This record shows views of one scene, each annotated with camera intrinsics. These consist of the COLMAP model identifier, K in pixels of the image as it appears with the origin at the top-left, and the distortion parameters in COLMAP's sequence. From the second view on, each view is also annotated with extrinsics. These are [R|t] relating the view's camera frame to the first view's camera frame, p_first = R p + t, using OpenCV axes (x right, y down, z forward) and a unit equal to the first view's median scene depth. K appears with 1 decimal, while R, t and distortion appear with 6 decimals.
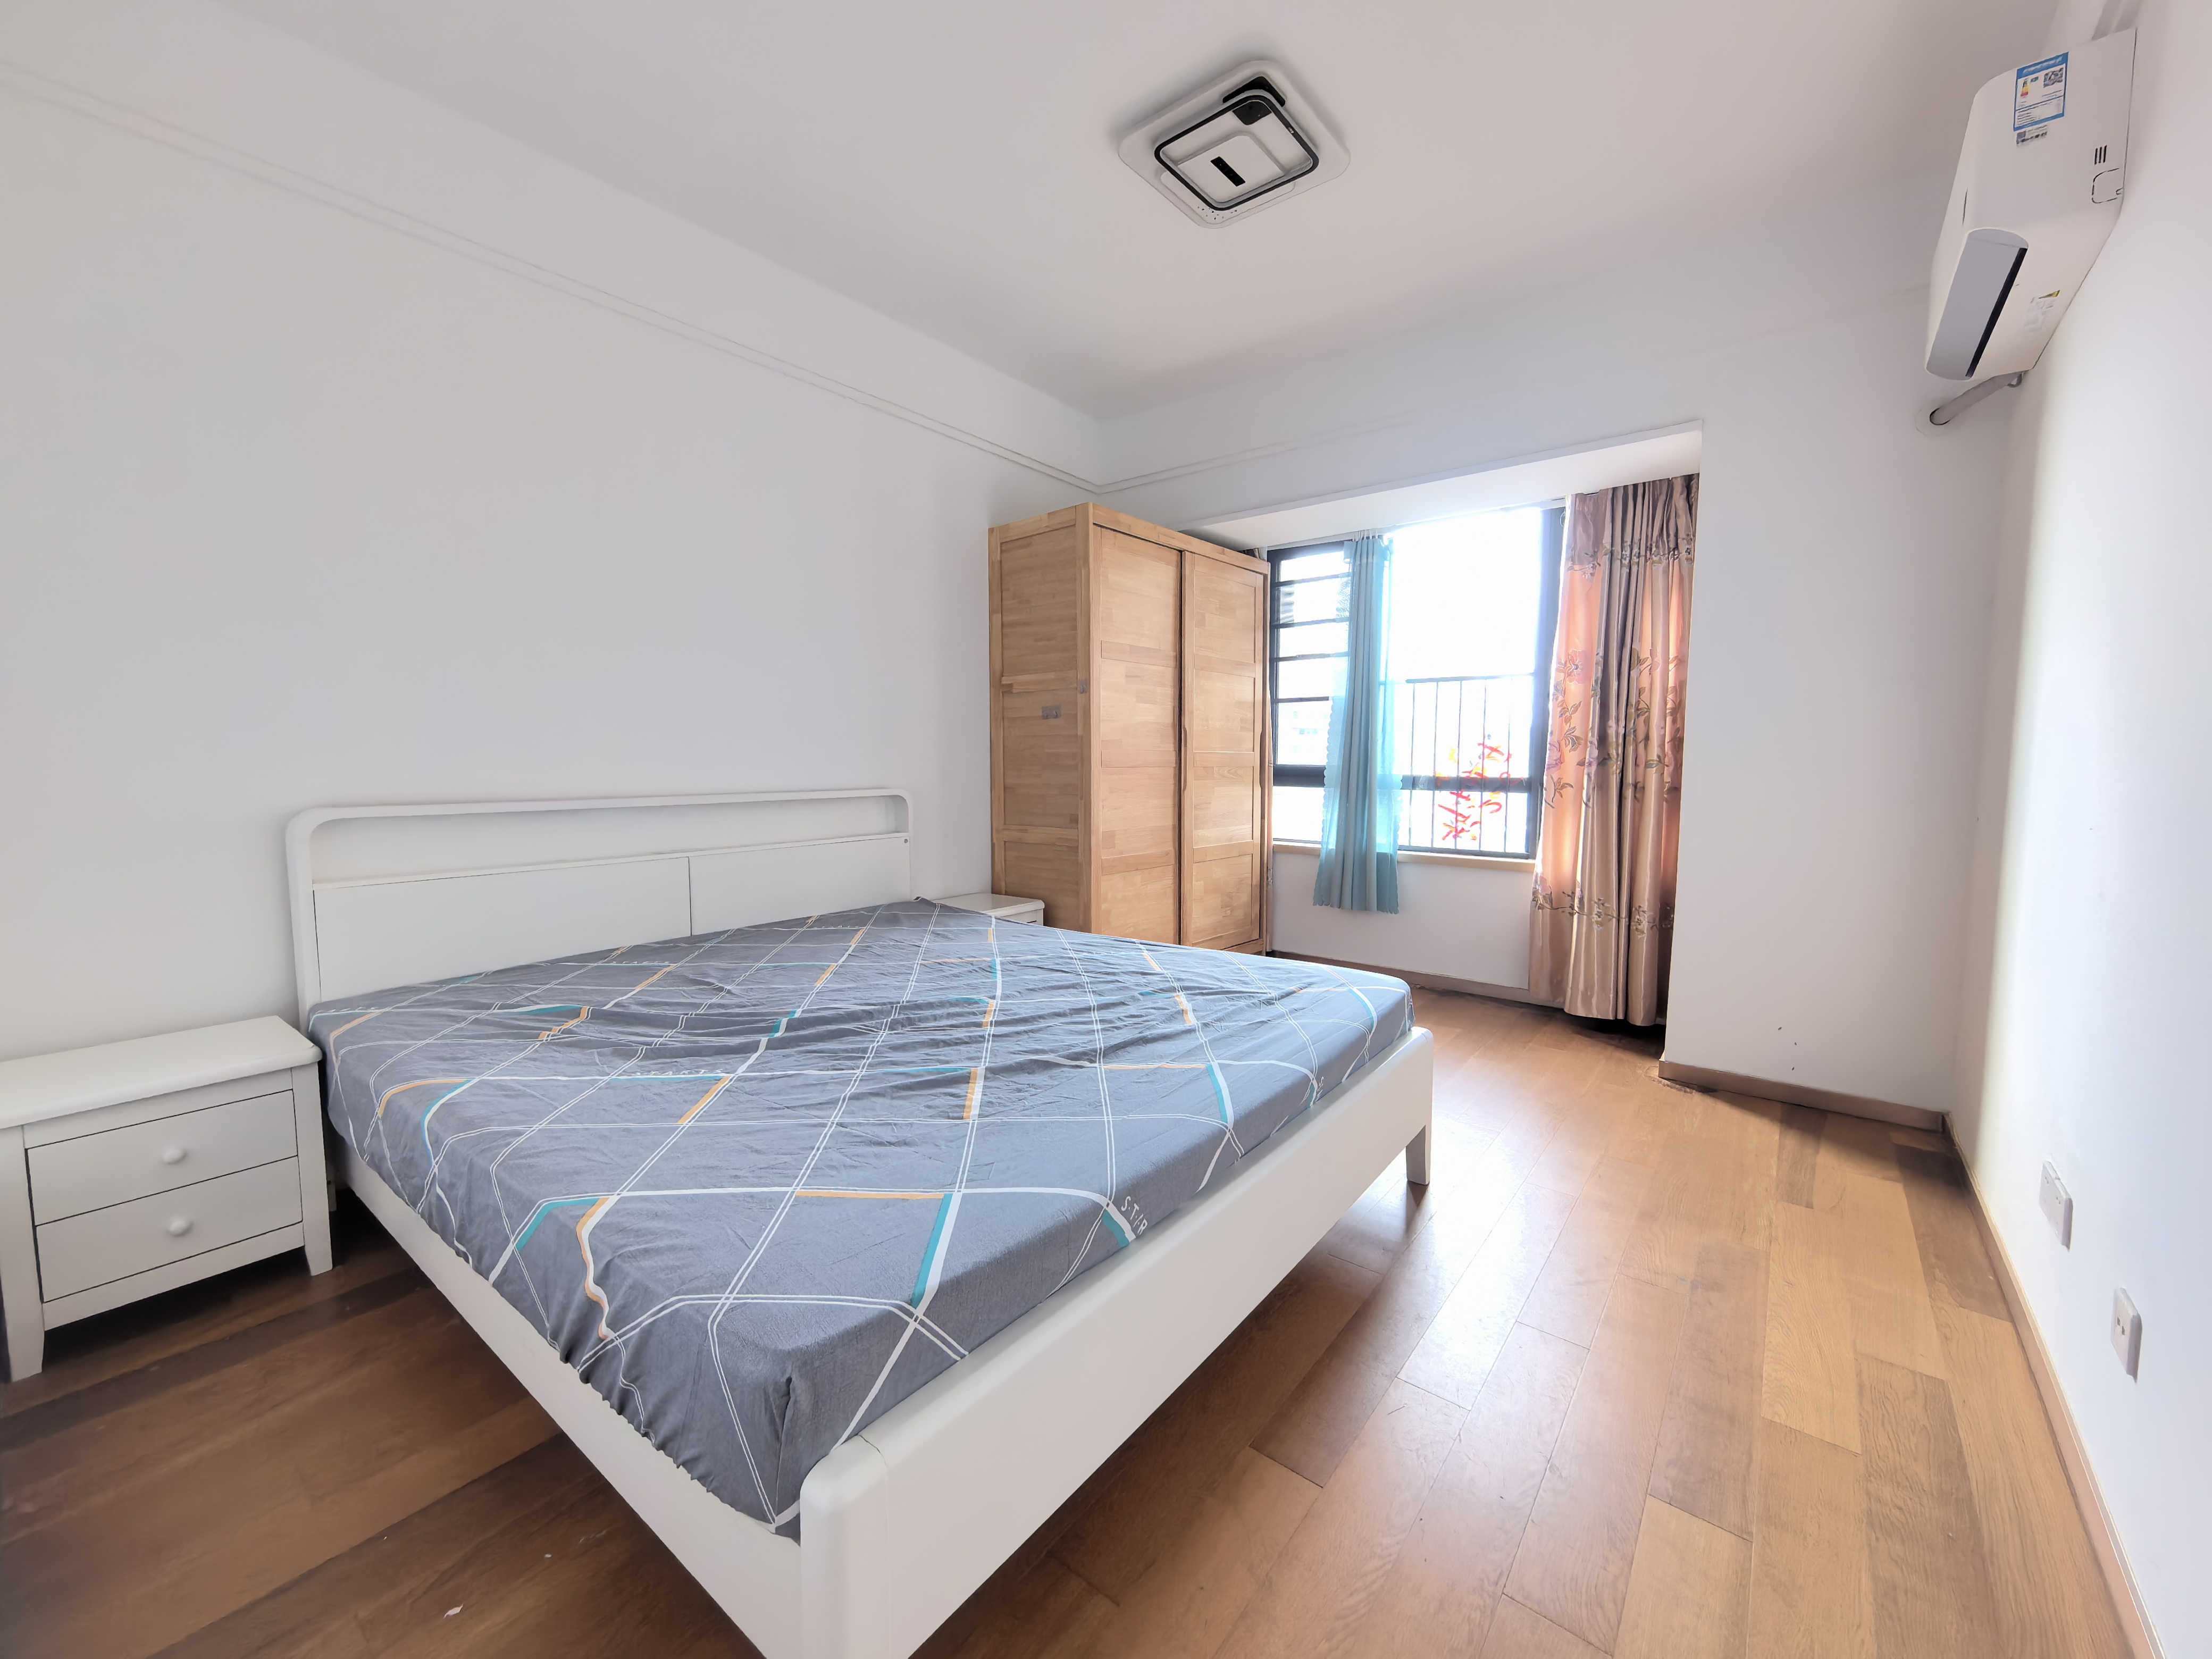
lens RADIAL K [[865.0, 0, 1118.9], [0, 865.0, 829.5], [0, 0, 1]] dist [0.007221, -0.000224]
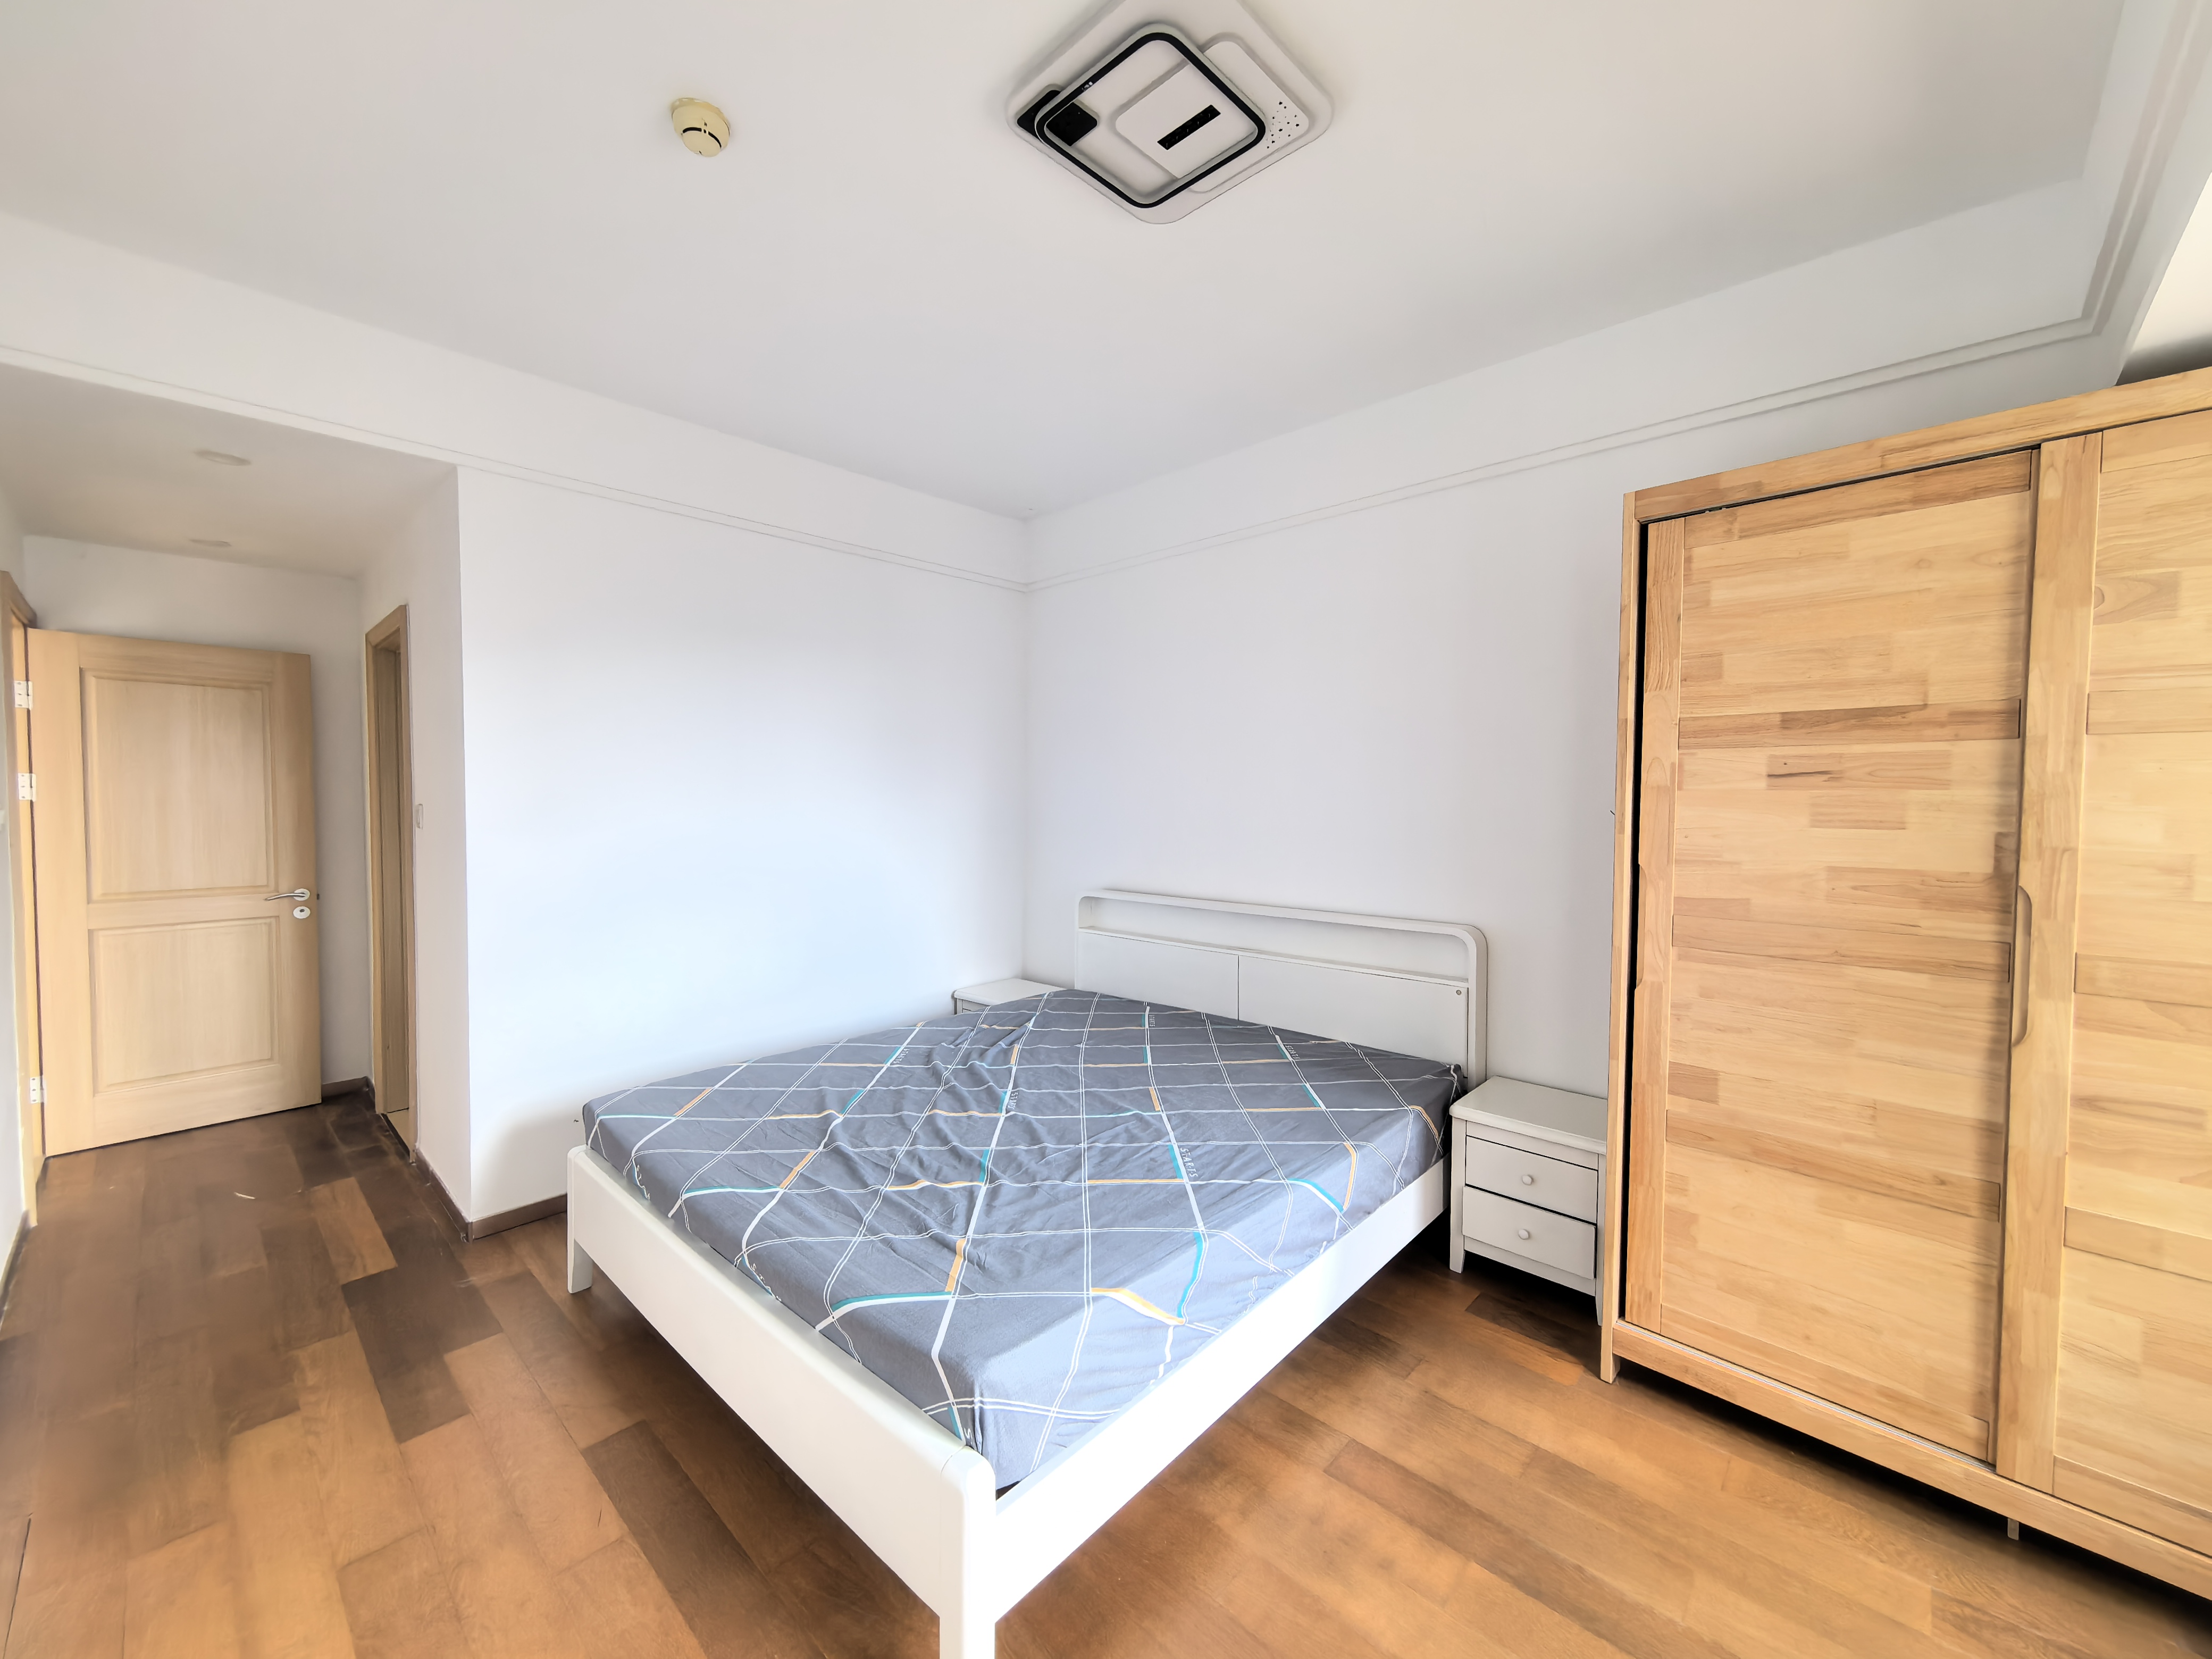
lens RADIAL K [[865.0, 0, 1118.9], [0, 865.0, 829.5], [0, 0, 1]] dist [0.007221, -0.000224]
pose [[-0.076350, 0.037071, -0.996392, 0.925036], [-0.087066, 0.995244, 0.043700, -0.231670], [0.993272, 0.090089, -0.072759, 1.129605]]
